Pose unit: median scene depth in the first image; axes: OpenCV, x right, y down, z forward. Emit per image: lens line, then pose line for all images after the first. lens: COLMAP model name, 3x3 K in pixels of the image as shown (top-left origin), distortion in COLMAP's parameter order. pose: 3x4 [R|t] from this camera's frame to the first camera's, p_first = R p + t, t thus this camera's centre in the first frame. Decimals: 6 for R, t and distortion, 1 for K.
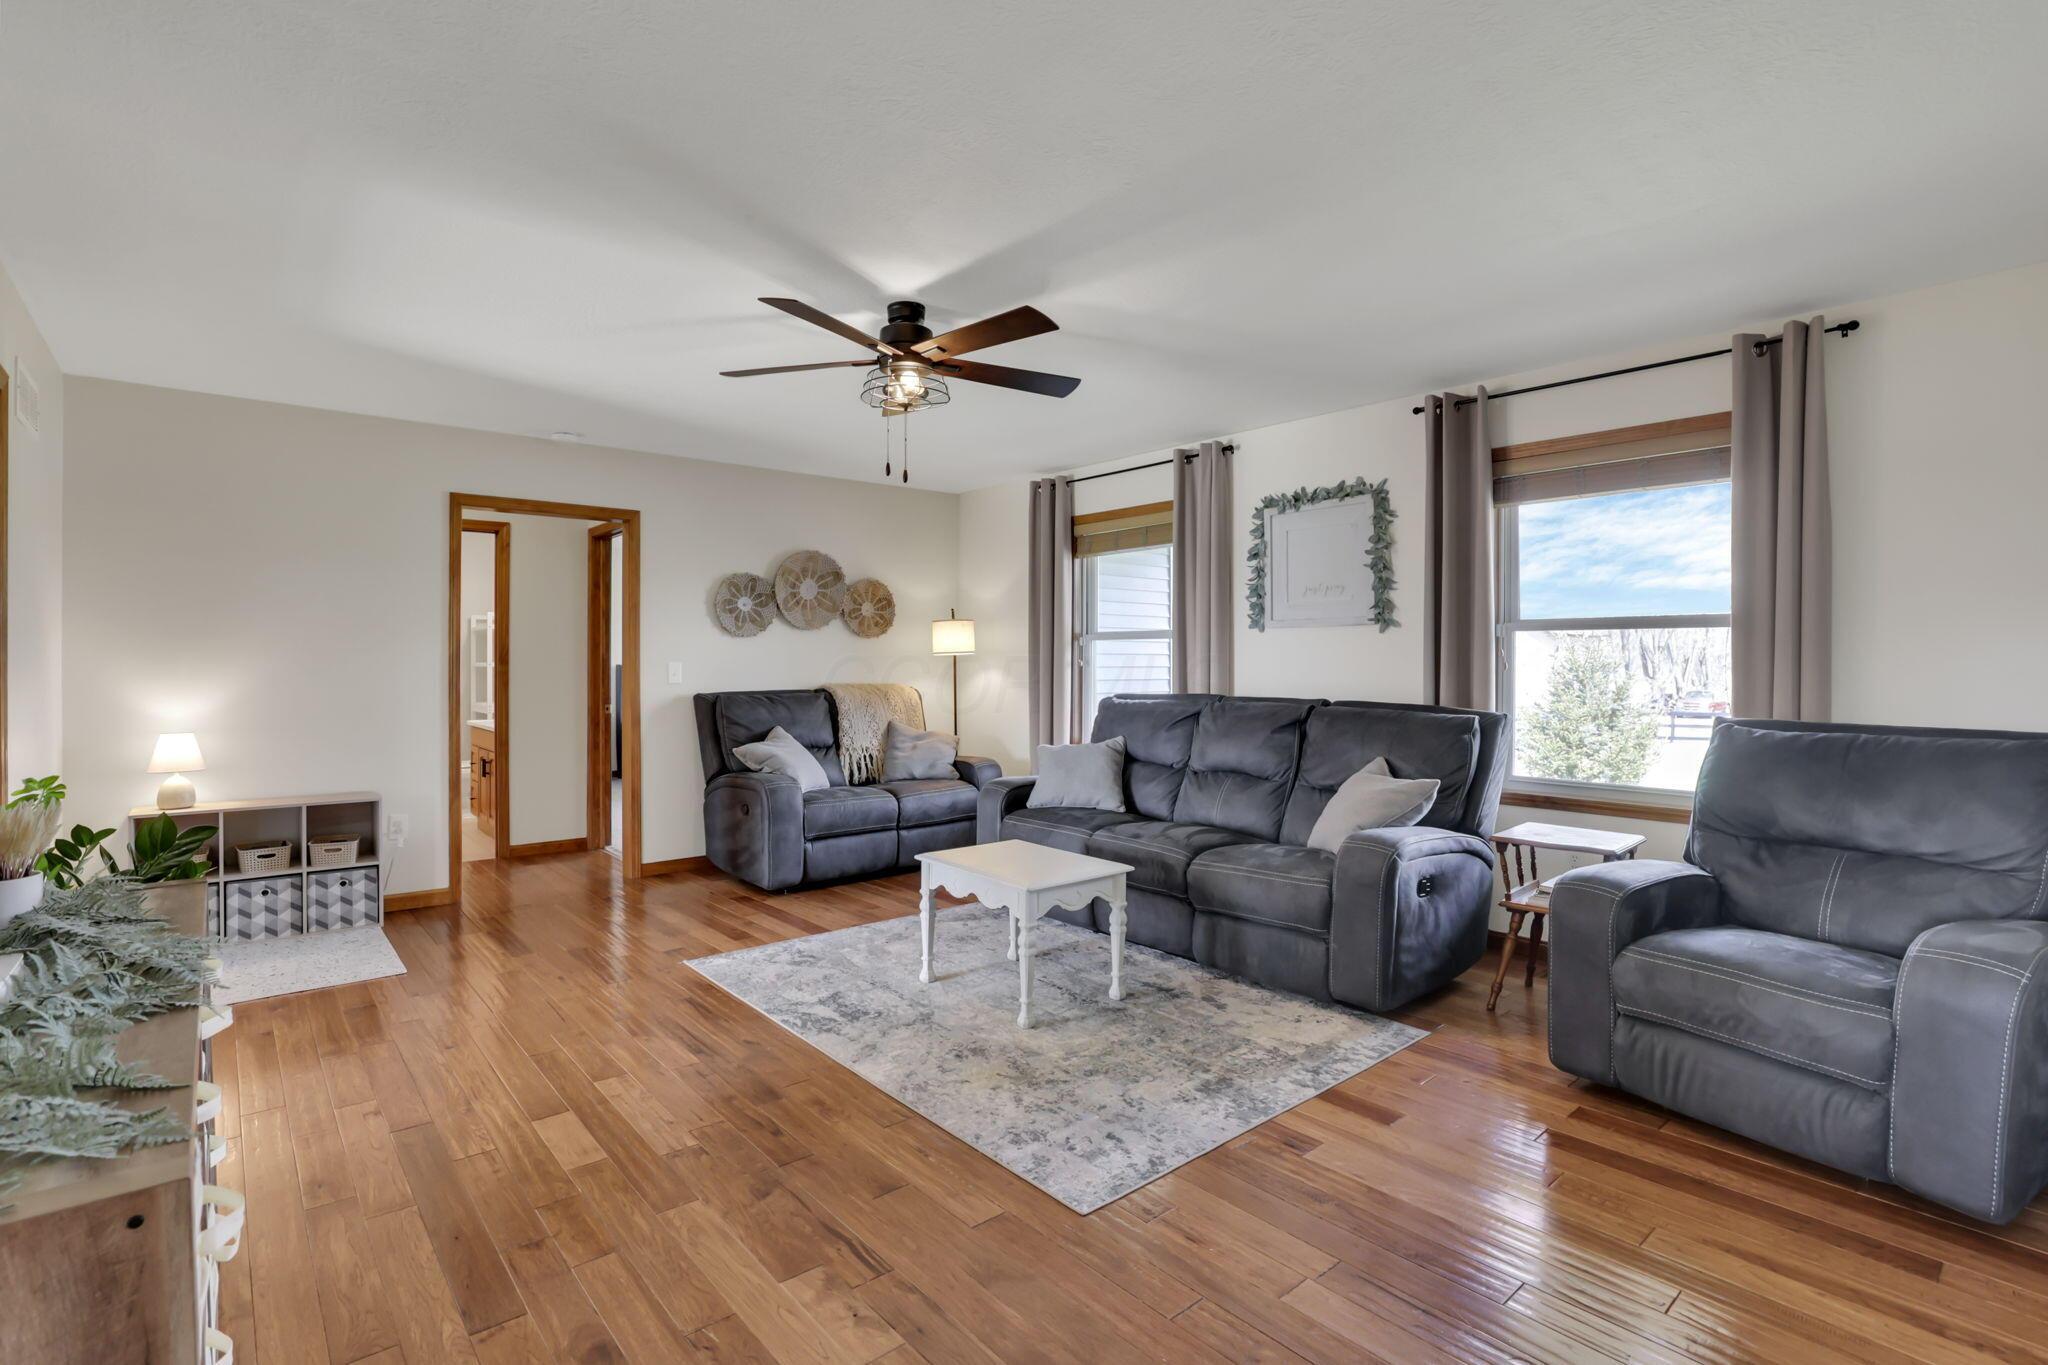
lens RADIAL K [[939.3, 0, 1037.5], [0, 939.3, 684.6], [0, 0, 1]] dist [-0.031446, 0.001498]
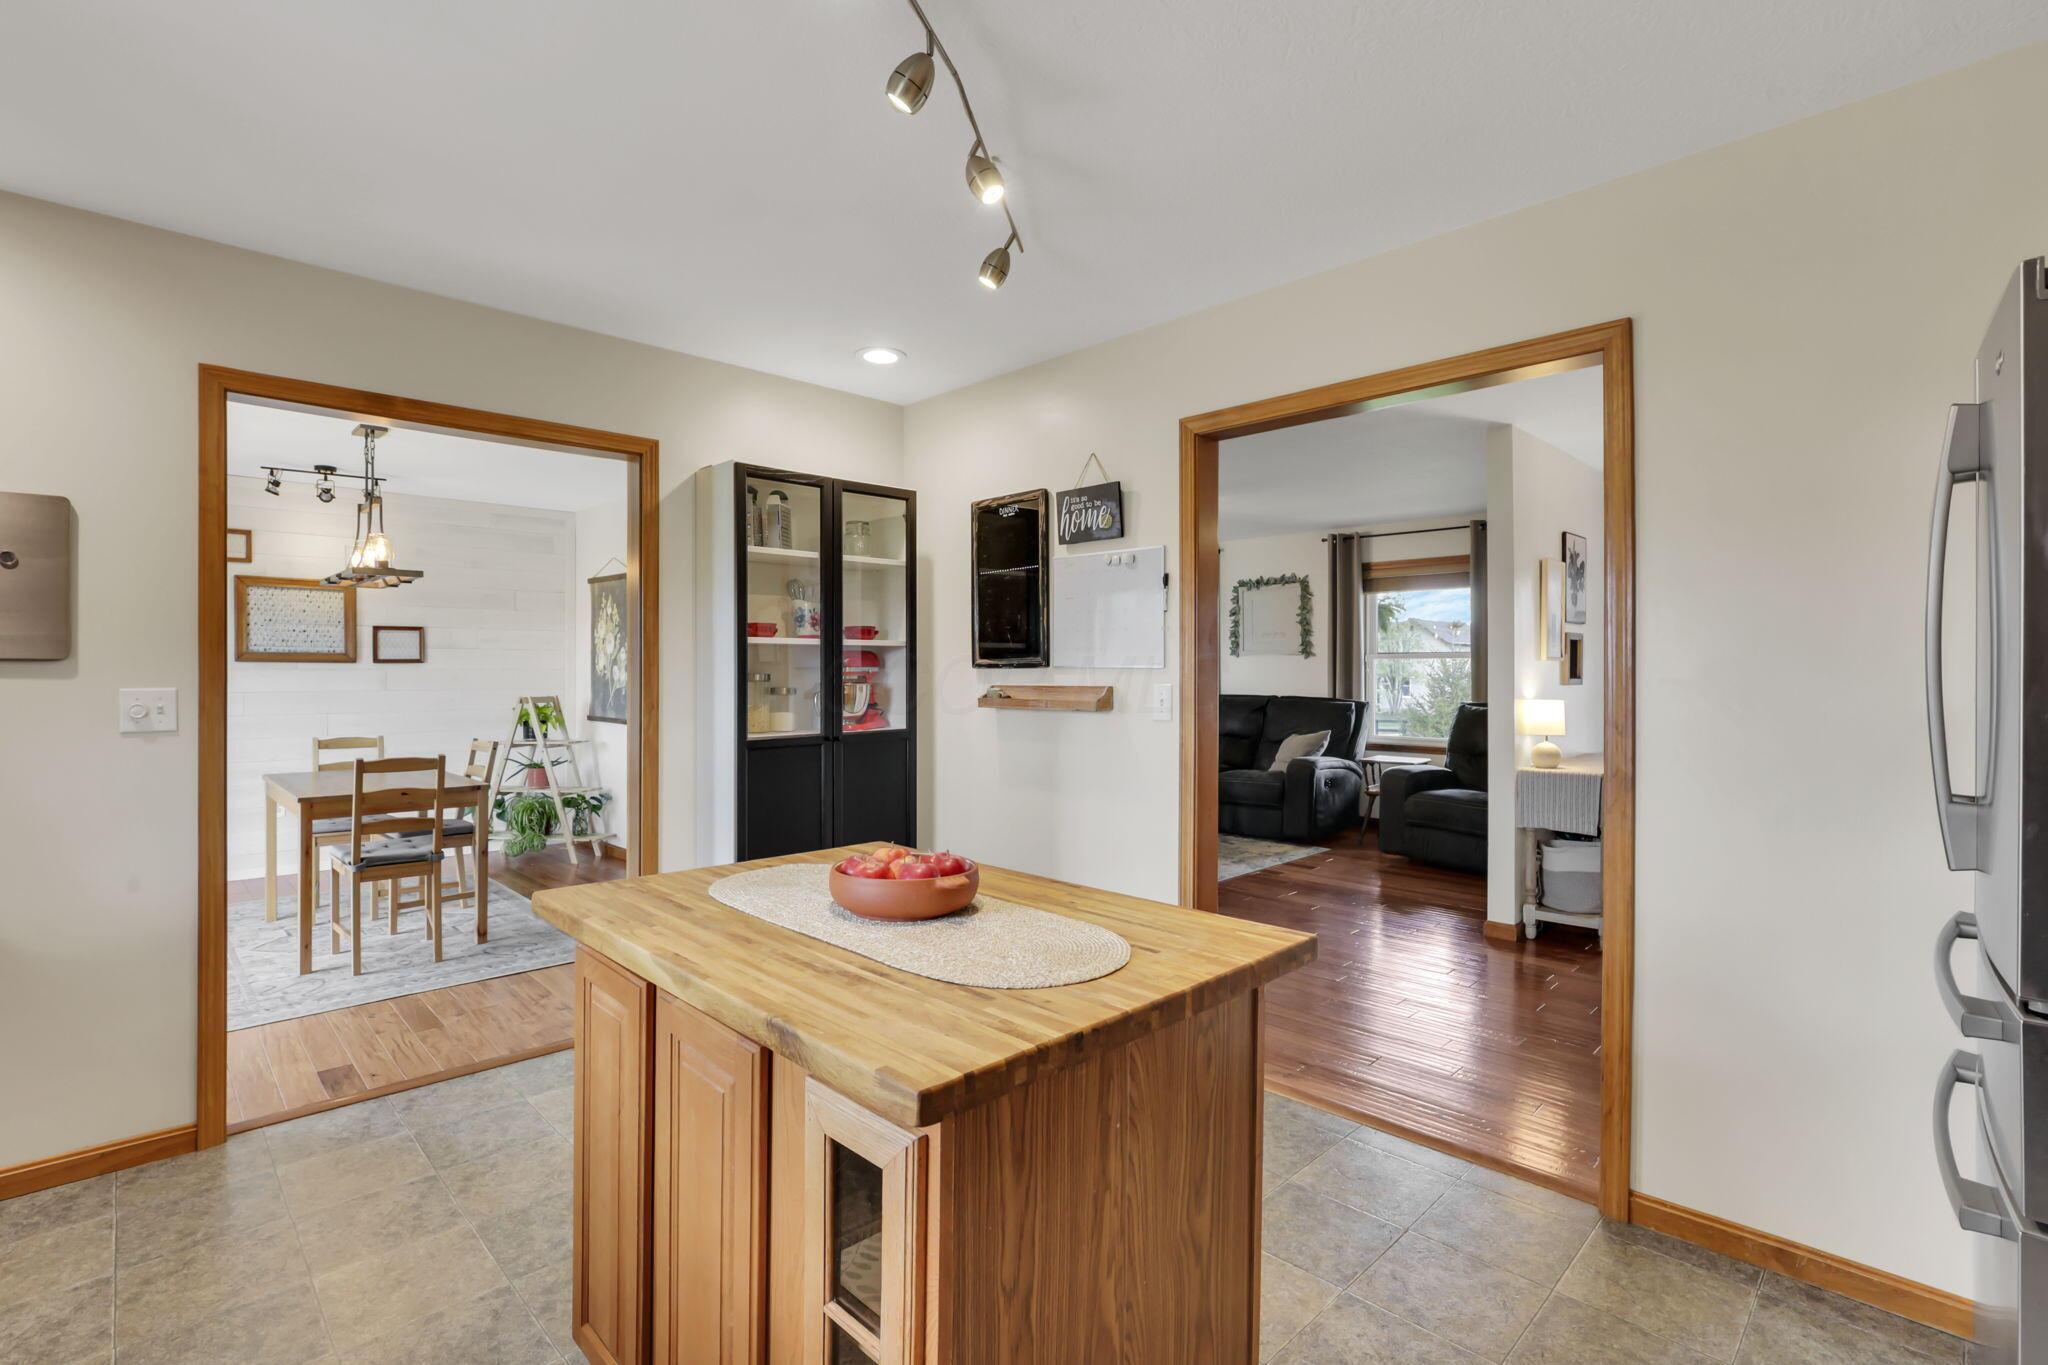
lens RADIAL K [[939.3, 0, 1019.6], [0, 939.3, 683.8], [0, 0, 1]] dist [-0.031446, 0.001498]
pose [[0.997854, -0.000449, 0.065474, -0.328614], [0.001136, 0.999945, -0.010449, 0.012352], [-0.065465, 0.010501, 0.997800, -0.838440]]
